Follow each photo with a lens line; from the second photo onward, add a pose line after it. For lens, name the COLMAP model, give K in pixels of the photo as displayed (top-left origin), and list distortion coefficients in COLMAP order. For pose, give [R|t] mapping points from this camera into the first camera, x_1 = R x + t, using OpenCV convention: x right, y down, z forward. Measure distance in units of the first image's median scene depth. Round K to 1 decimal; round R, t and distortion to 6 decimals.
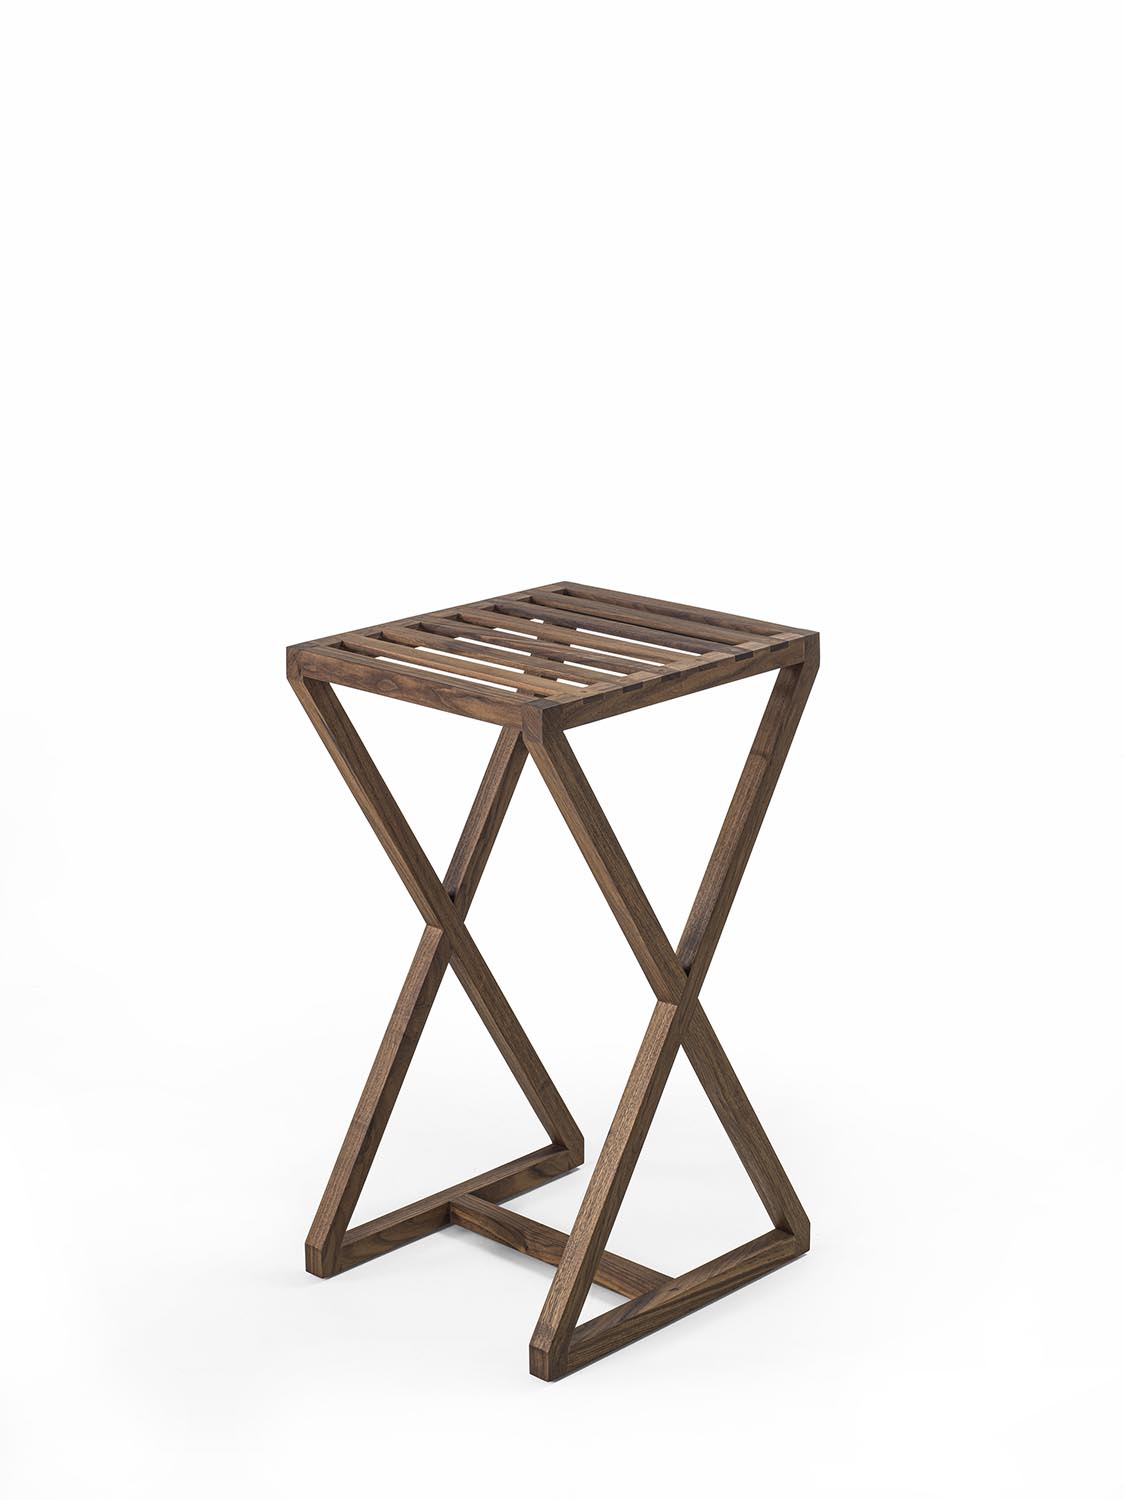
lens RADIAL K [[2723.3, 0, 561.9], [0, 2723.3, 748.7], [0, 0, 1]] dist [0.042232, 0.000000]
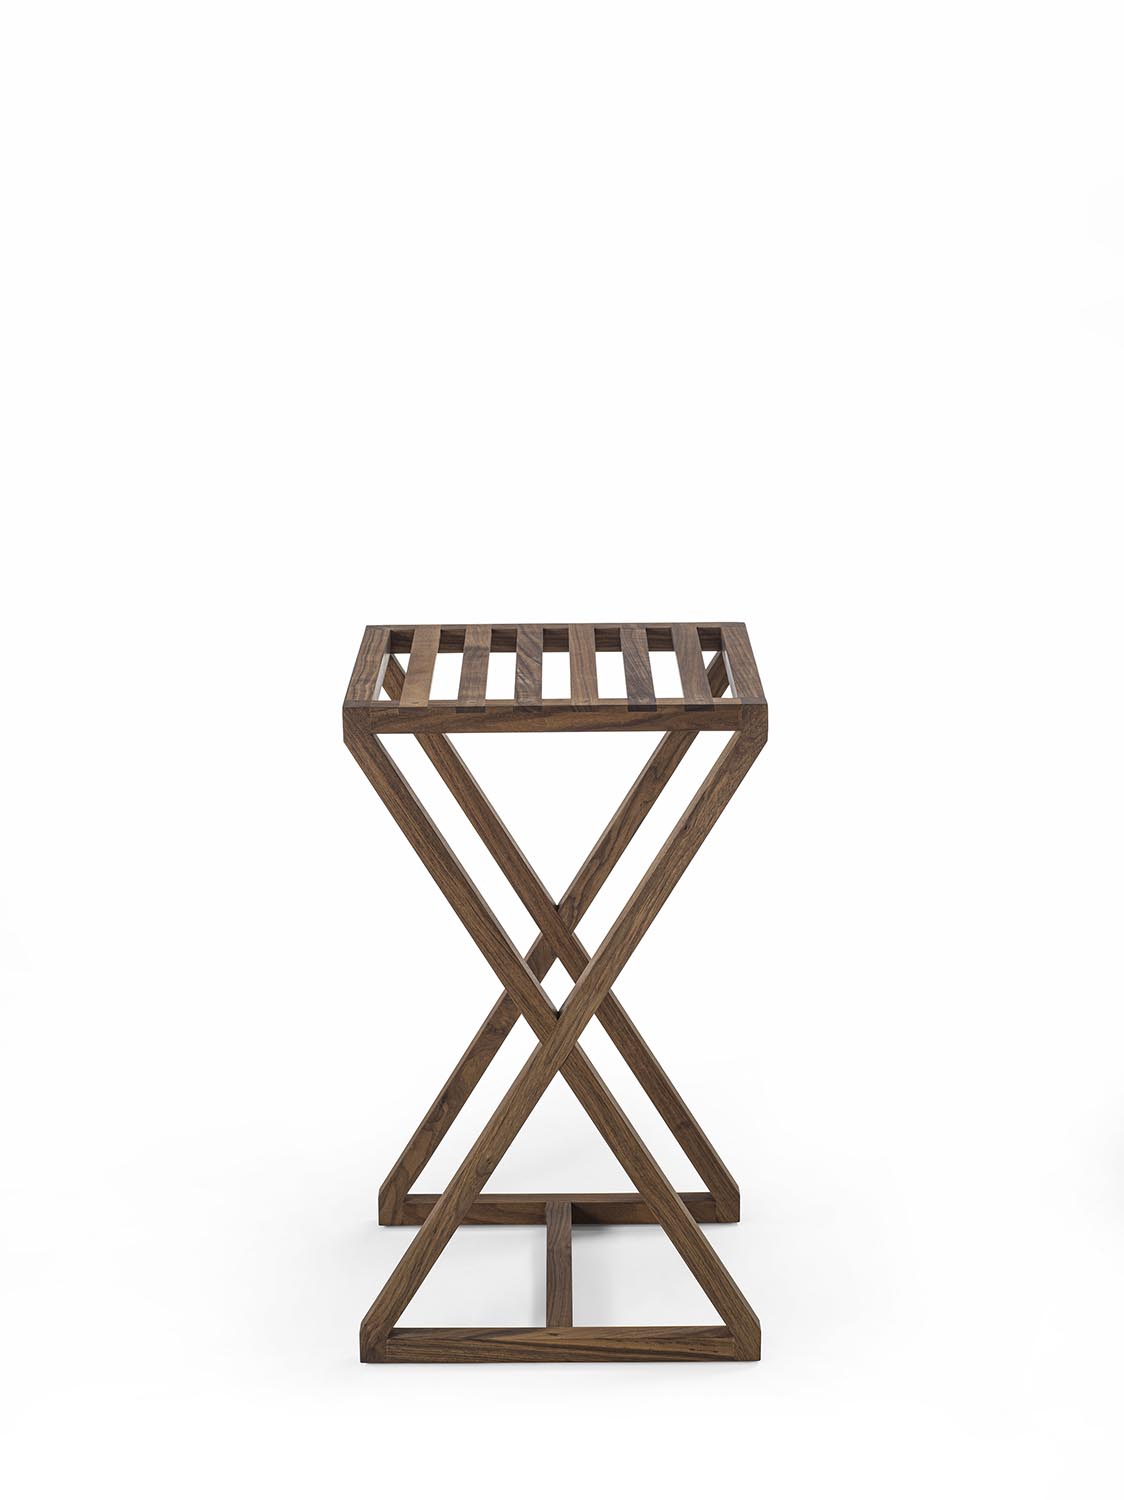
lens RADIAL K [[2723.3, 0, 559.0], [0, 2723.3, 741.5], [0, 0, 1]] dist [0.042232, 0.000000]
pose [[0.712109, 0.190970, -0.675597, 0.666475], [-0.199624, 0.977651, 0.065938, -0.076303], [0.673091, 0.087911, 0.734316, 0.259477]]
